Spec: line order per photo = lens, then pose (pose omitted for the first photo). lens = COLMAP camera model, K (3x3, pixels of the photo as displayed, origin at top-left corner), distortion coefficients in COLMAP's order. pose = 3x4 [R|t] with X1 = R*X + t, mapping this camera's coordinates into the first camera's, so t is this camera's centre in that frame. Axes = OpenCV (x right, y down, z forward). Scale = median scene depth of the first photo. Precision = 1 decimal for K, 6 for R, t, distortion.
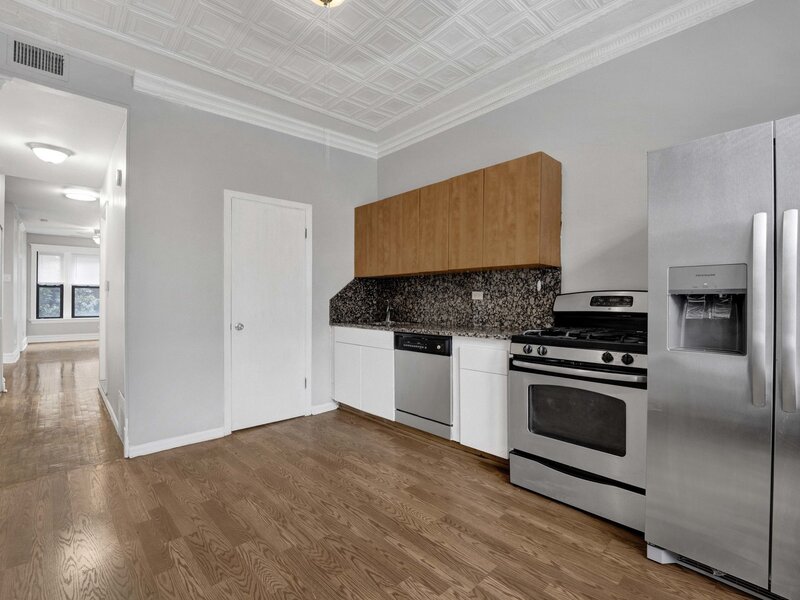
lens RADIAL K [[379.3, 0, 395.8], [0, 379.3, 300.7], [0, 0, 1]] dist [-0.015415, -0.002962]
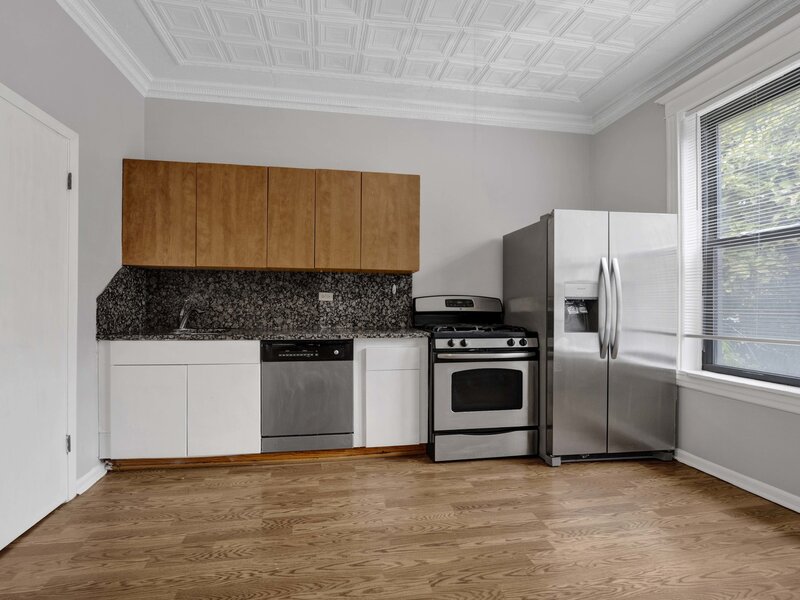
lens RADIAL K [[379.3, 0, 381.4], [0, 379.3, 303.3], [0, 0, 1]] dist [-0.015415, -0.002962]
pose [[0.560547, 0.006455, 0.828098, -0.592534], [-0.006837, 0.999972, -0.003167, 0.006178], [-0.828095, -0.003886, 0.560575, 0.397016]]
